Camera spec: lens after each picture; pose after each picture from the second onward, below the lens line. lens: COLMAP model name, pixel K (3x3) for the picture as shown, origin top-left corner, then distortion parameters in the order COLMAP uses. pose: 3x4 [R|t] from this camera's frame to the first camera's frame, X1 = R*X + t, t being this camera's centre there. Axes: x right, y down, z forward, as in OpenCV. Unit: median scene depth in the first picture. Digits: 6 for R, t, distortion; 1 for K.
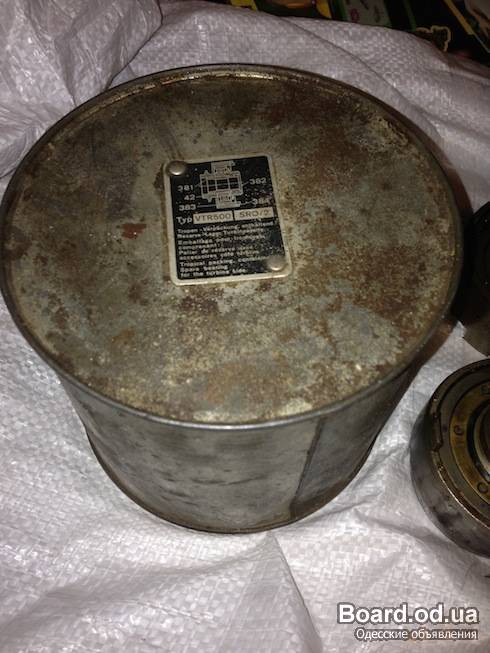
lens RADIAL K [[628.5, 0, 244.5], [0, 628.5, 326.5], [0, 0, 1]] dist [-0.009440, 0.000000]
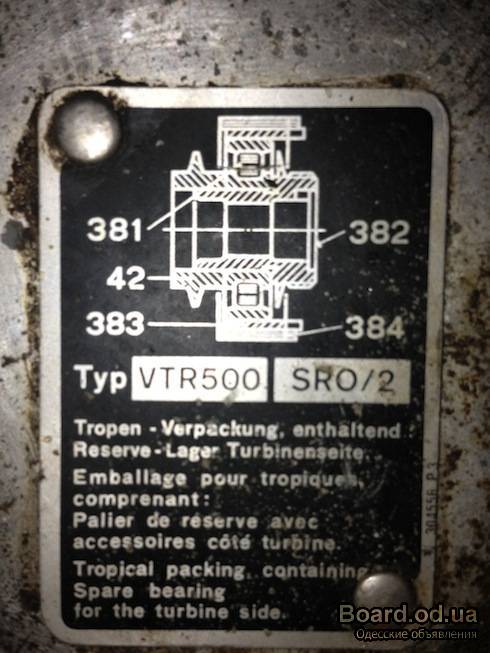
lens RADIAL K [[628.5, 0, 259.6], [0, 628.5, 330.8], [0, 0, 1]] dist [-0.009440, 0.000000]
pose [[0.991578, 0.129287, -0.007646, -0.023418], [-0.102765, 0.821347, 0.561095, -0.358511], [0.078822, -0.555584, 0.827716, 0.777693]]
